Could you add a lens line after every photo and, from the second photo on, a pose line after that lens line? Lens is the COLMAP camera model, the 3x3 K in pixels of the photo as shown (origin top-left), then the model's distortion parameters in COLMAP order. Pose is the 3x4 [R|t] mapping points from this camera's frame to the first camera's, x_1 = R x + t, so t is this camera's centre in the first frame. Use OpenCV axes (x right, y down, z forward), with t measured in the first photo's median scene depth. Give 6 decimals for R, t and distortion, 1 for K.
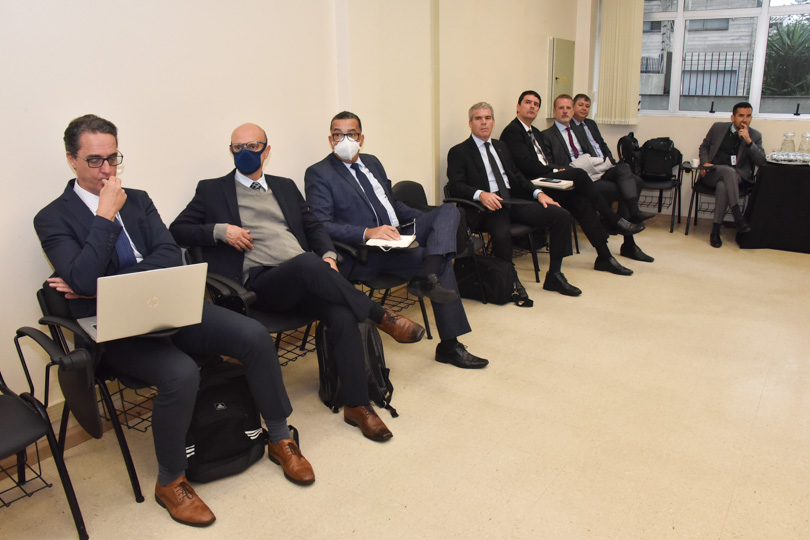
lens RADIAL K [[655.8, 0, 405.0], [0, 655.8, 270.0], [0, 0, 1]] dist [-0.004697, 0.000458]
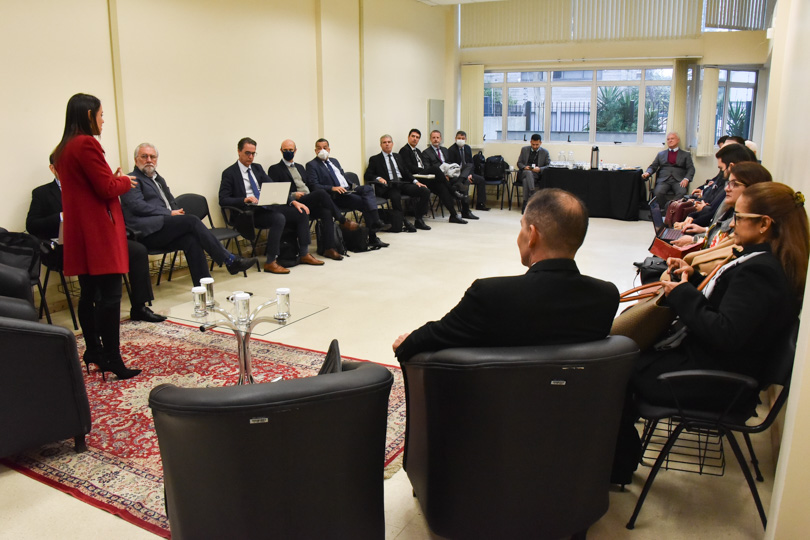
lens RADIAL K [[655.8, 0, 405.0], [0, 655.8, 270.0], [0, 0, 1]] dist [-0.004697, 0.000458]
pose [[0.995310, -0.017599, 0.095121, -0.022456], [0.022431, 0.998499, -0.049965, 0.253045], [-0.094099, 0.051864, 0.994211, -0.956616]]
